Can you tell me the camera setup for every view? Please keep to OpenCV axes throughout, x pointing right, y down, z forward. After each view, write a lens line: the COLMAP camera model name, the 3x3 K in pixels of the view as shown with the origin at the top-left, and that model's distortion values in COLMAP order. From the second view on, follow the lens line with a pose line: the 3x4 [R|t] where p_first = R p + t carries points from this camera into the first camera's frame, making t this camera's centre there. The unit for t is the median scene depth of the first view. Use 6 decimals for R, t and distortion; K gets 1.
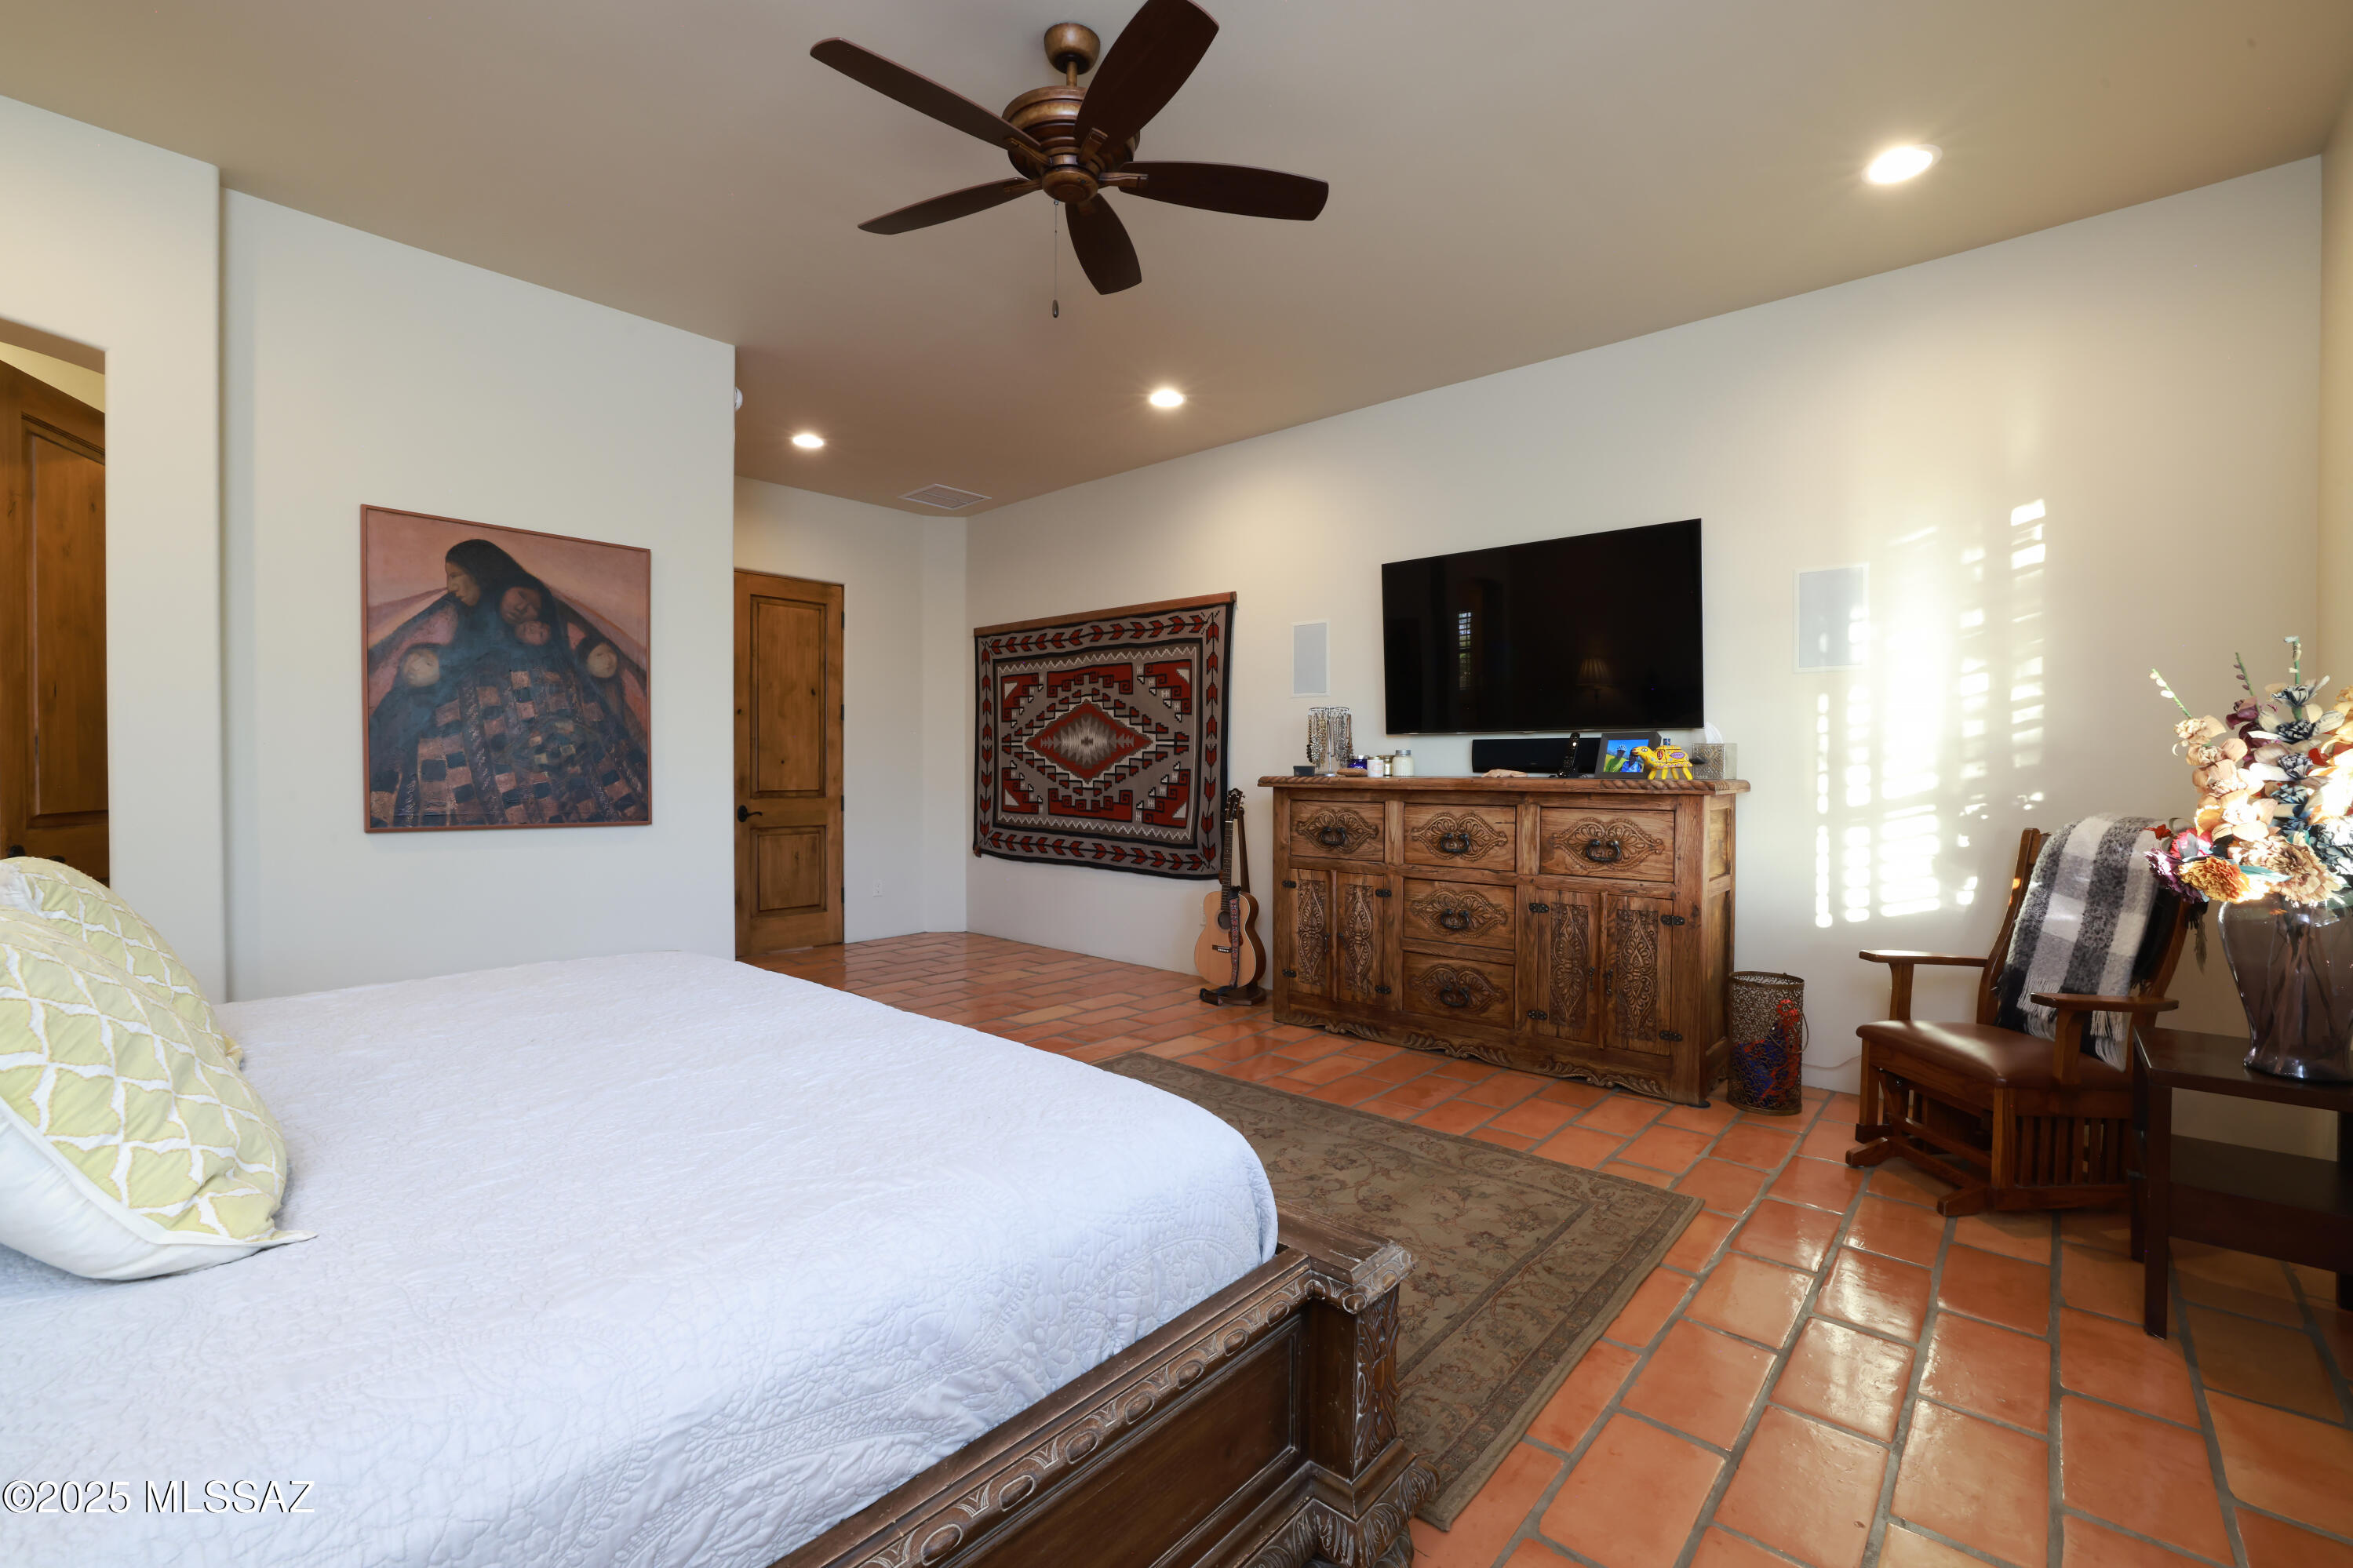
lens RADIAL K [[1013.8, 0, 1186.3], [0, 1013.8, 777.7], [0, 0, 1]] dist [-0.004132, -0.000043]
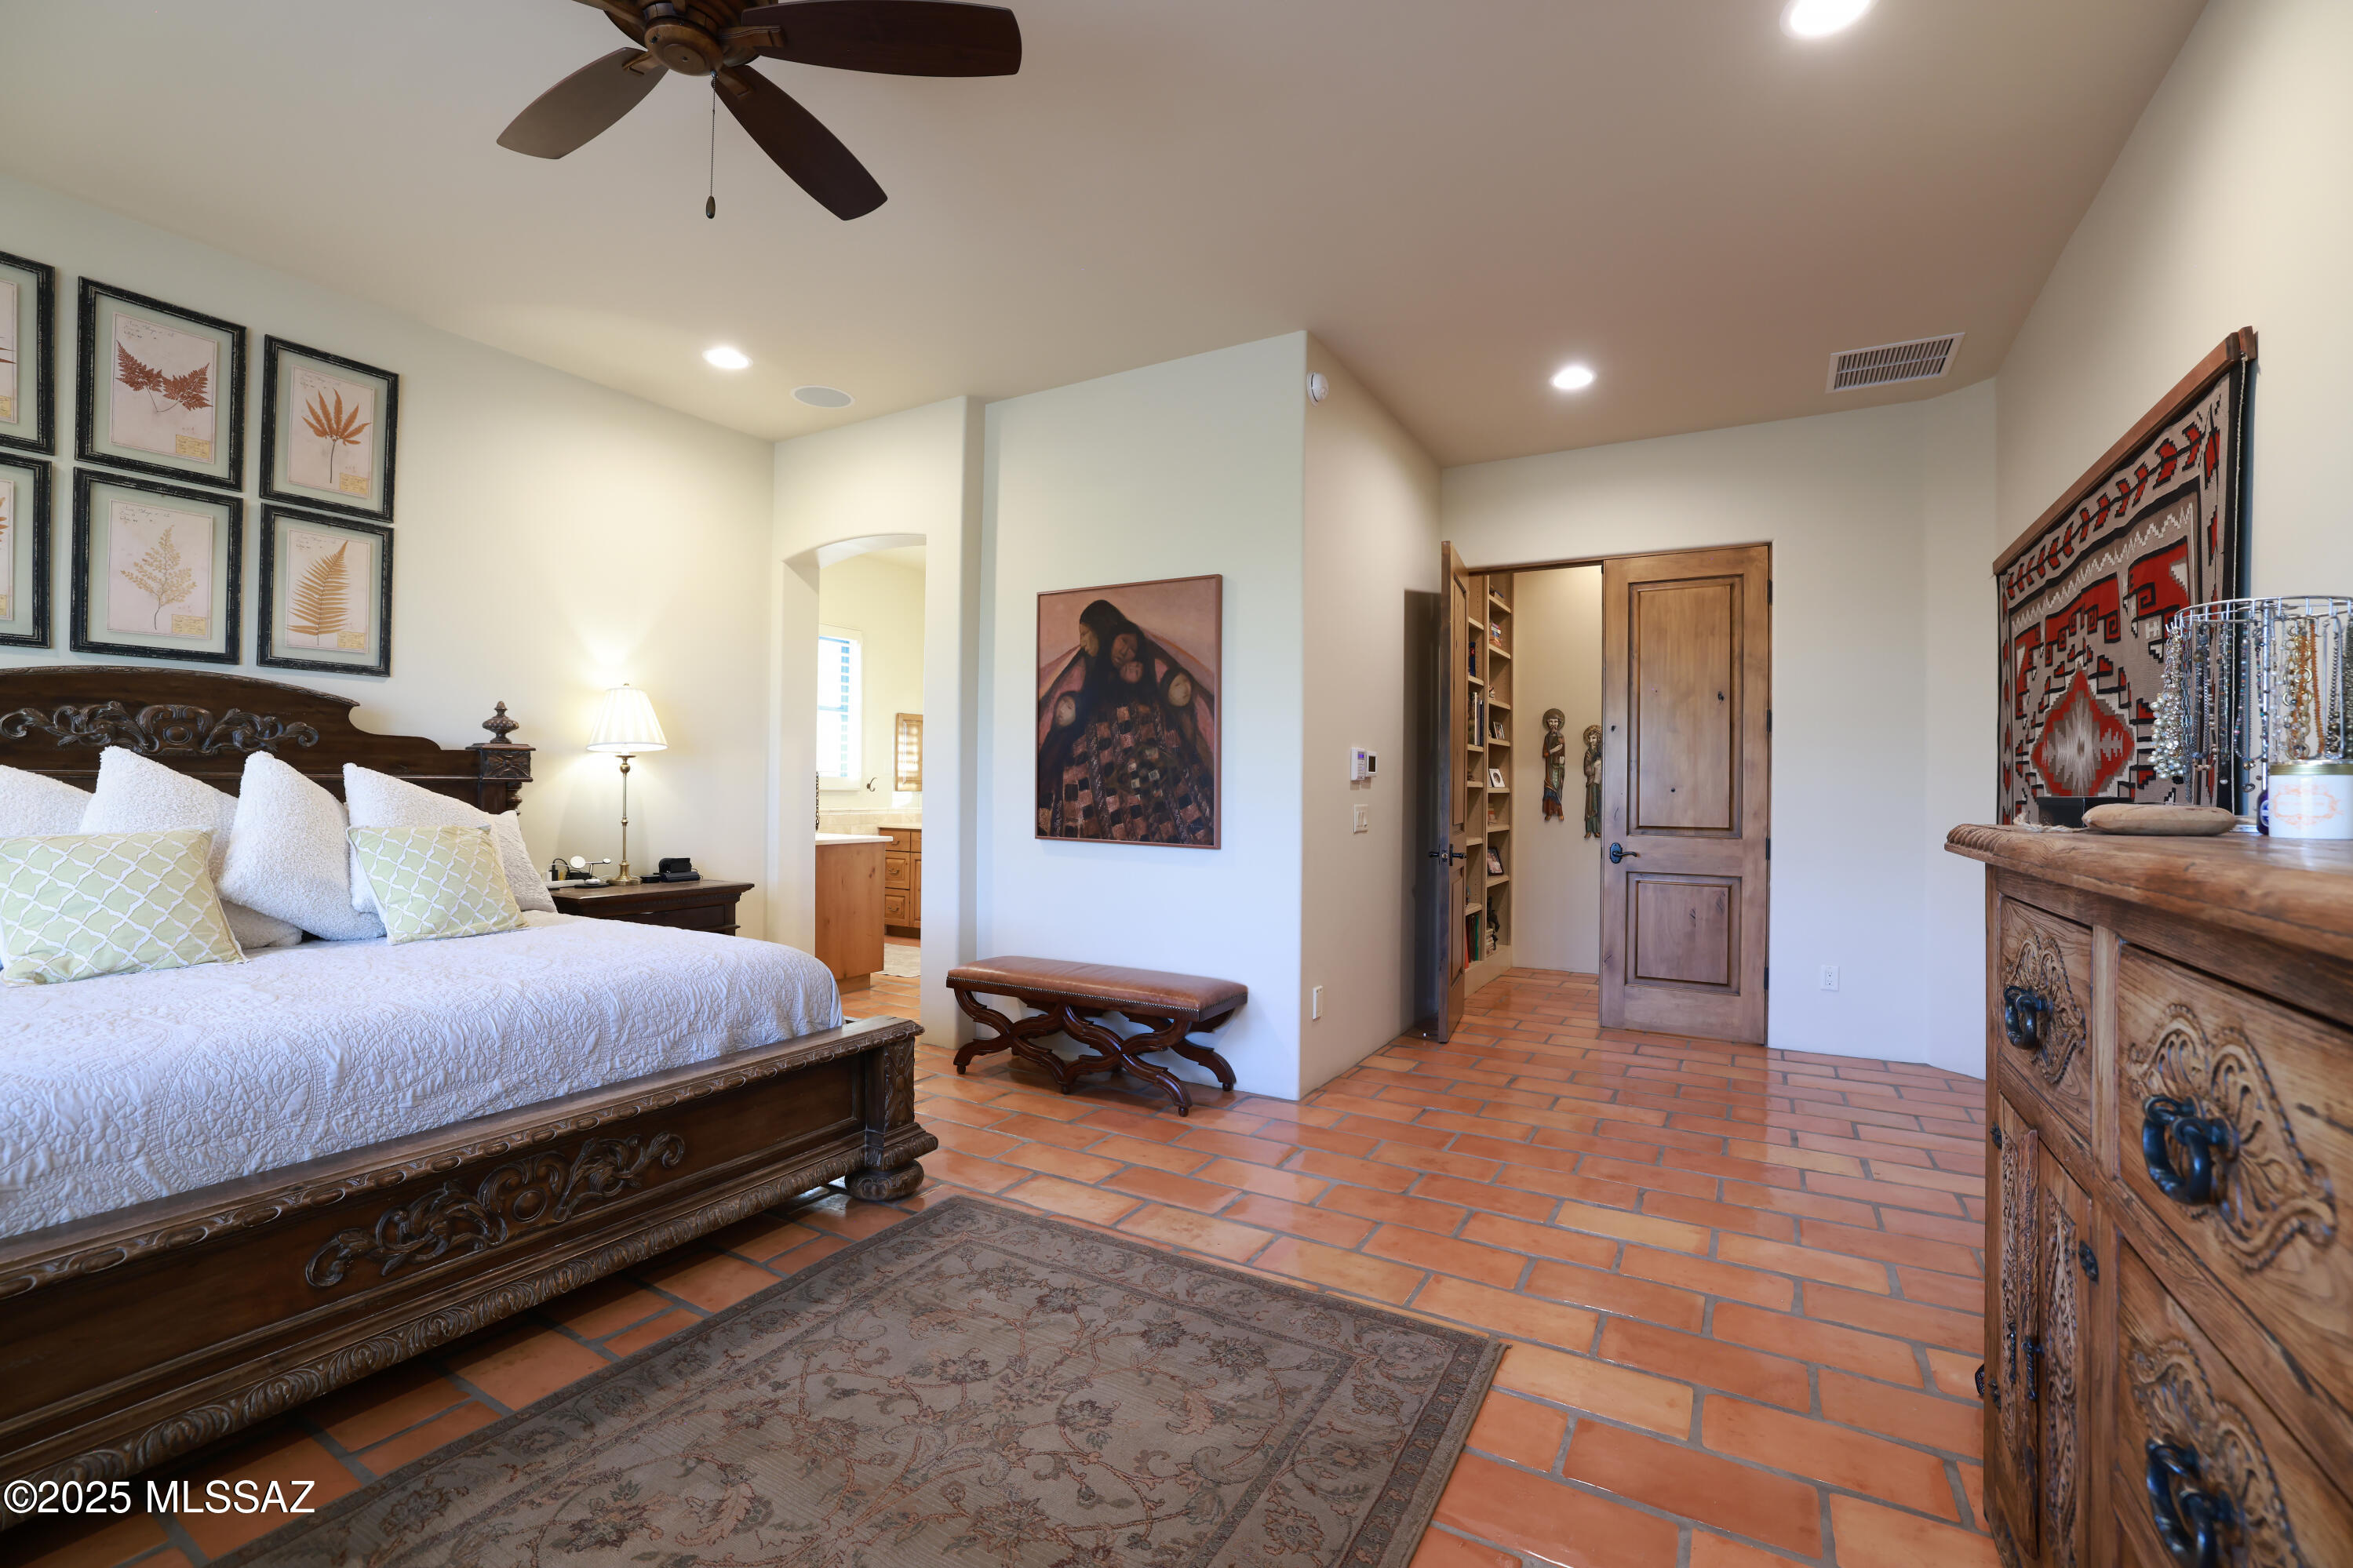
lens RADIAL K [[1013.8, 0, 1187.5], [0, 1013.8, 784.1], [0, 0, 1]] dist [-0.004132, -0.000043]
pose [[0.220873, -0.003538, -0.975296, 0.468882], [-0.021686, 0.999728, -0.008537, -0.009117], [0.975061, 0.023036, 0.220737, 0.798329]]
